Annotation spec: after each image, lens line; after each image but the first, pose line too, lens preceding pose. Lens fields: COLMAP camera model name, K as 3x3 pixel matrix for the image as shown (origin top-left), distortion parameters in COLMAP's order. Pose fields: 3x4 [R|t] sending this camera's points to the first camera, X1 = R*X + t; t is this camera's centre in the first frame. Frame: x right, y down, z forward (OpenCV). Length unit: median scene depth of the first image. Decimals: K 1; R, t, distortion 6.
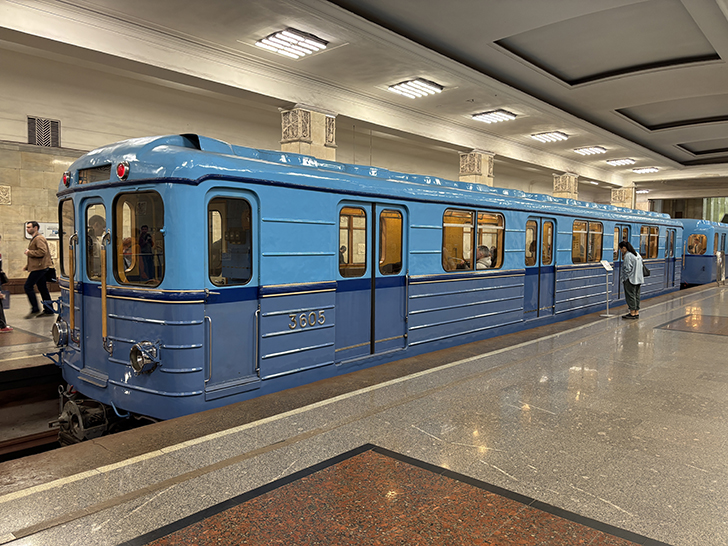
lens RADIAL K [[547.6, 0, 366.7], [0, 547.6, 268.8], [0, 0, 1]] dist [0.038643, -0.042976]
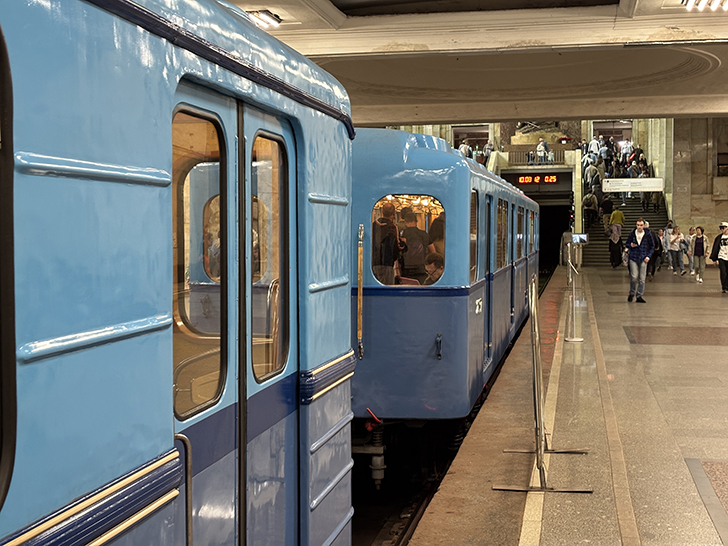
lens RADIAL K [[1086.6, 0, 364.2], [0, 1086.6, 272.8], [0, 0, 1]] dist [0.150169, 0.000000]
pose [[-0.503121, -0.026495, 0.863810, 0.033133], [0.037841, 0.997896, 0.052648, -0.087202], [-0.863387, 0.059176, -0.501060, 1.683806]]
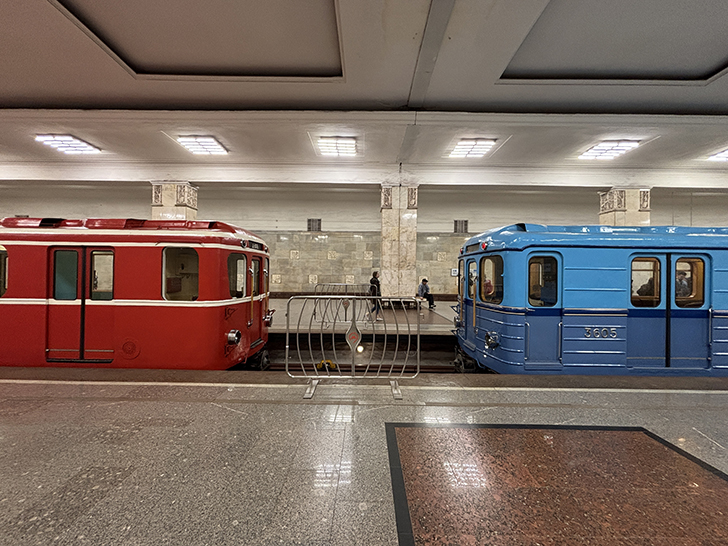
lens RADIAL K [[290.6, 0, 363.2], [0, 290.6, 273.9], [0, 0, 1]] dist [-0.006001, 0.001488]
pose [[0.652421, 0.000167, -0.757857, 0.061612], [-0.044852, 0.998256, -0.038392, -0.009379], [0.756529, 0.059039, 0.651290, -0.029390]]
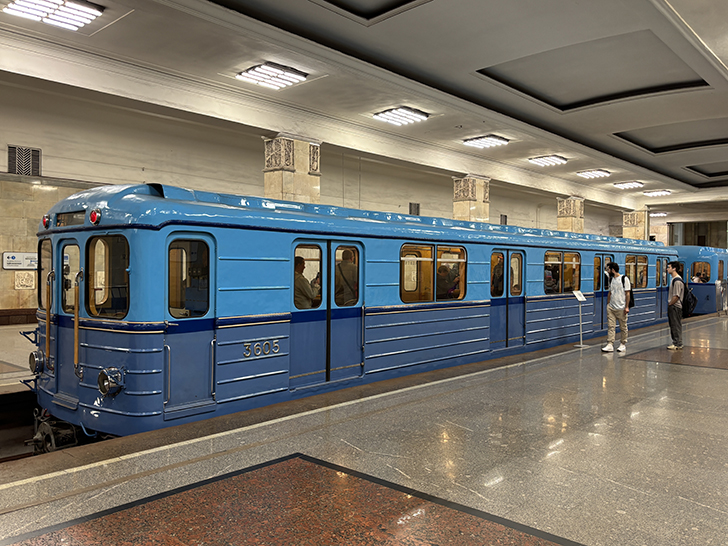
lens RADIAL K [[604.5, 0, 368.8], [0, 604.5, 268.3], [0, 0, 1]] dist [0.043094, -0.036052]
pose [[0.999946, -0.003161, -0.009933, 0.103565], [0.002684, 0.998862, -0.047613, -0.007666], [0.010072, 0.047584, 0.998816, -0.189152]]
